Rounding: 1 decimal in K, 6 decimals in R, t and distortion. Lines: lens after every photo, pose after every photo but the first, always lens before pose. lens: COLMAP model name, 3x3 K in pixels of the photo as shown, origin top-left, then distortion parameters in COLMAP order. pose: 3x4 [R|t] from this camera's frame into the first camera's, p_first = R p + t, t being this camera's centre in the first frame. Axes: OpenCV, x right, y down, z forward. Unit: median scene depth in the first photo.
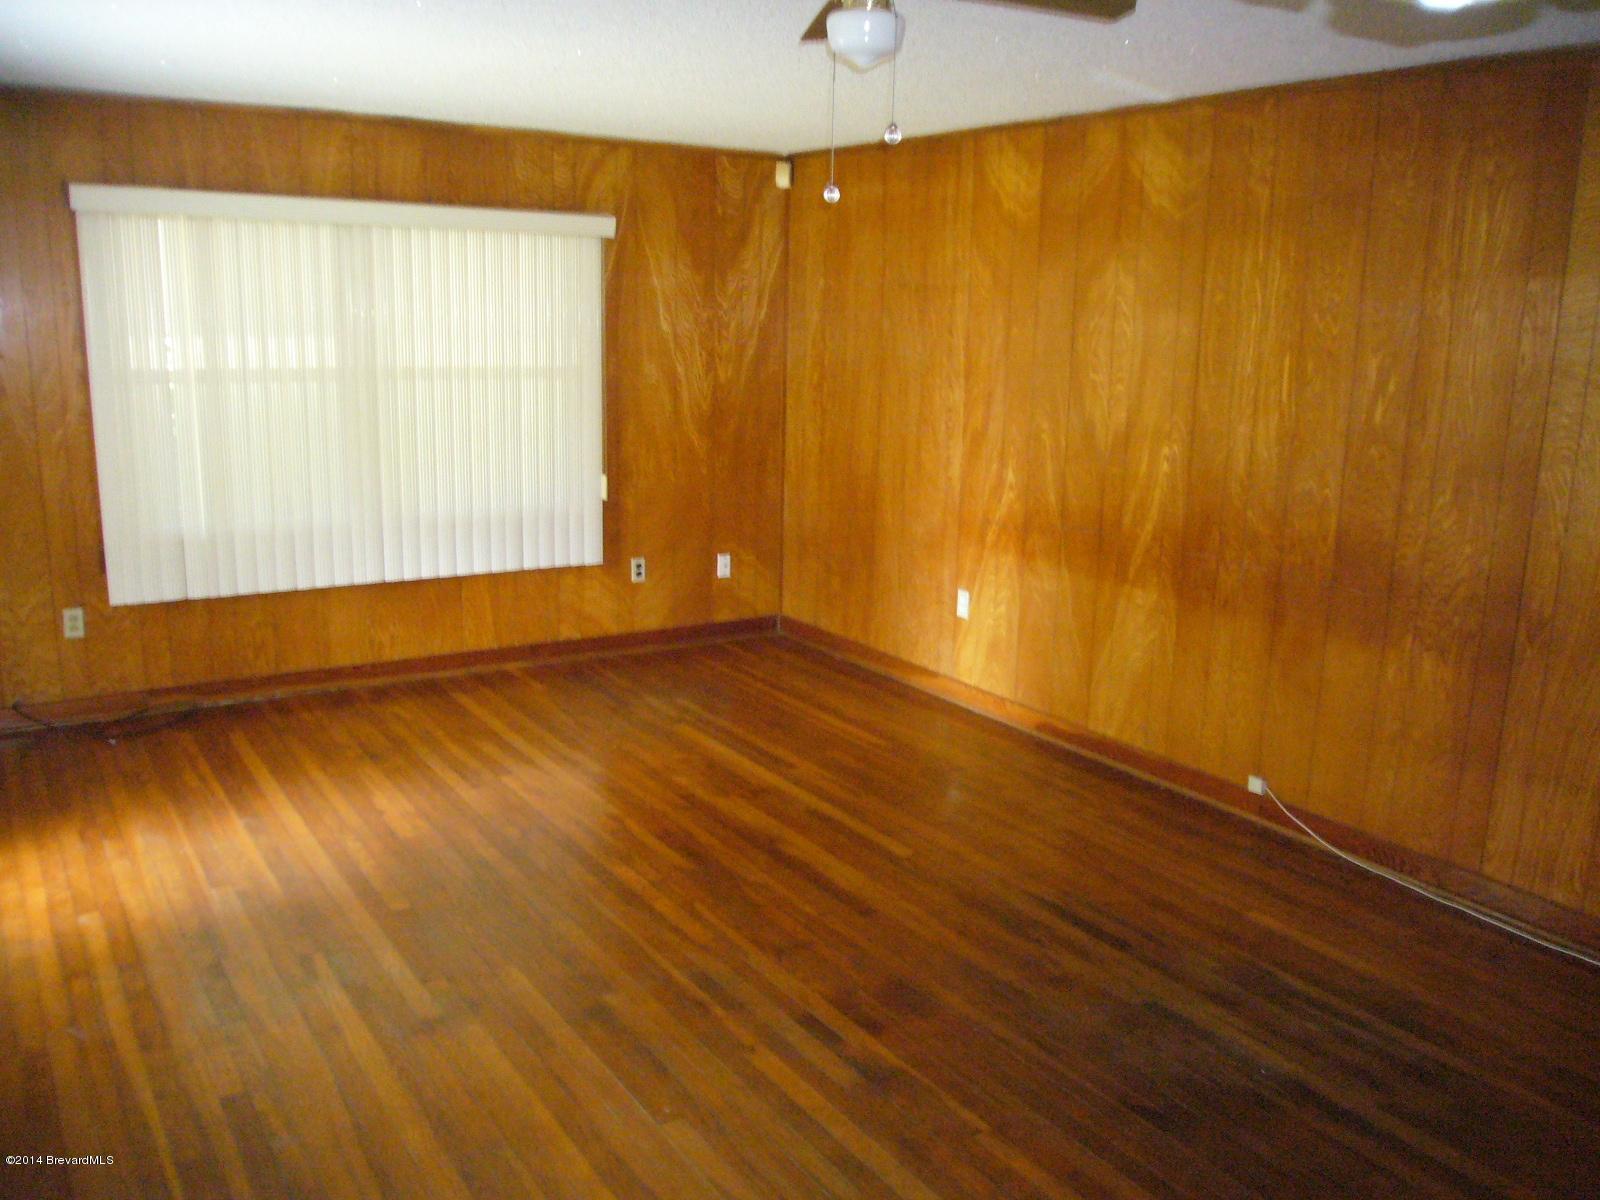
lens RADIAL K [[1343.7, 0, 823.8], [0, 1343.7, 602.8], [0, 0, 1]] dist [-0.053322, 0.017555]
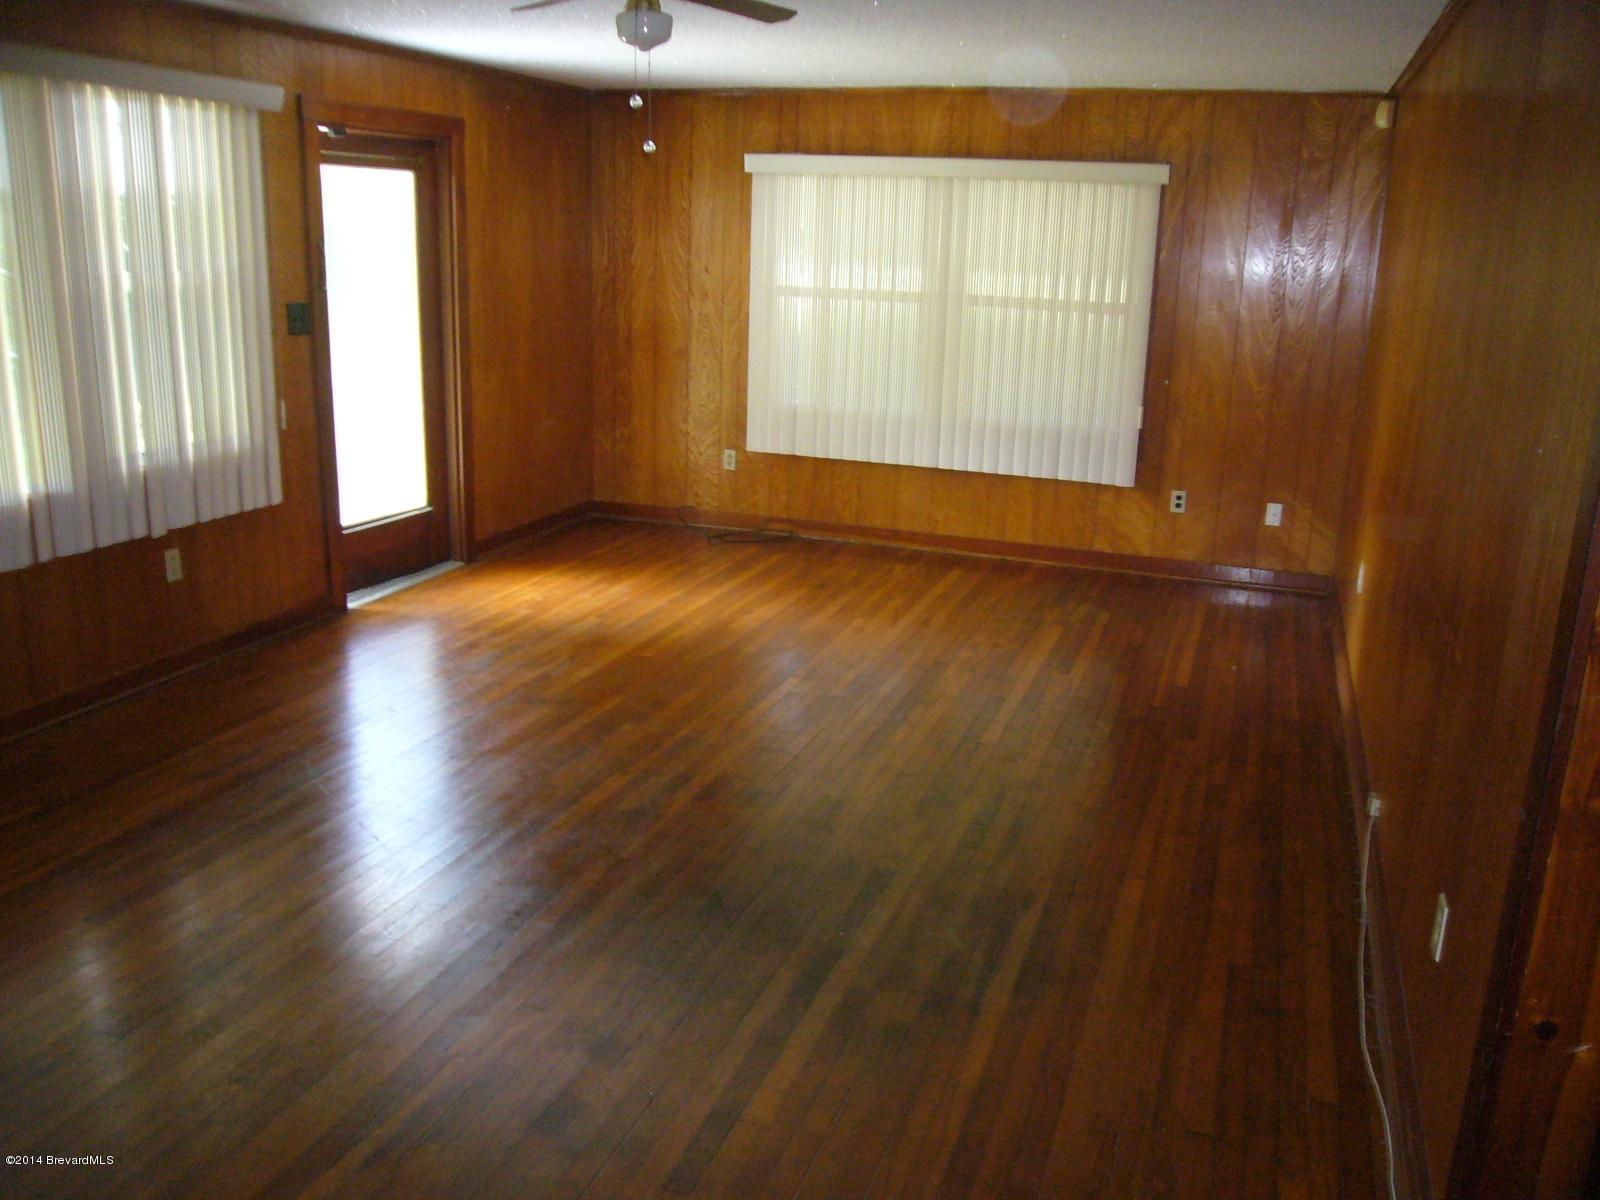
lens RADIAL K [[1343.7, 0, 823.8], [0, 1343.7, 602.8], [0, 0, 1]] dist [-0.053322, 0.017555]
pose [[0.614088, 0.209640, -0.760886, 0.621213], [-0.185166, 0.975438, 0.119312, -0.025347], [0.767209, 0.067622, 0.637822, 0.146331]]
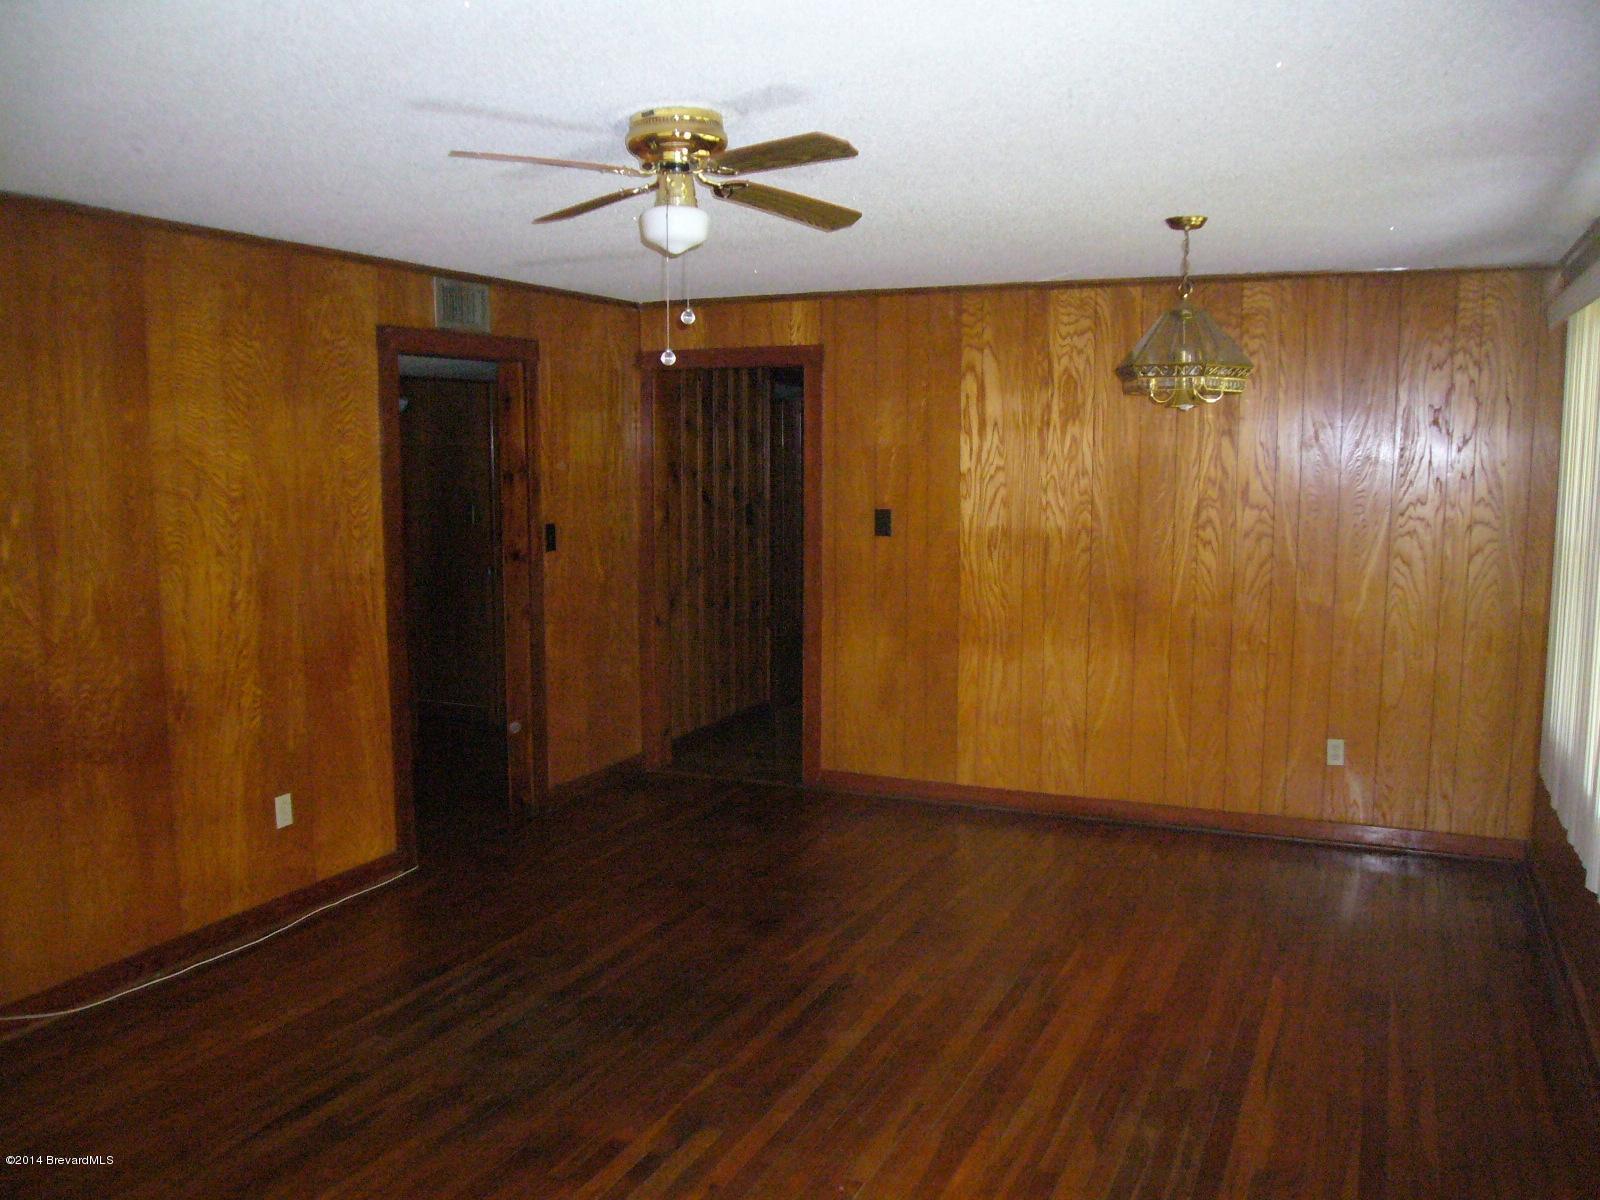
lens RADIAL K [[1343.7, 0, 823.8], [0, 1343.7, 602.8], [0, 0, 1]] dist [-0.053322, 0.017555]
pose [[-0.539999, -0.124011, 0.832480, -0.499358], [0.160650, 0.955715, 0.246577, -0.181457], [-0.826192, 0.266890, -0.496163, 0.742830]]
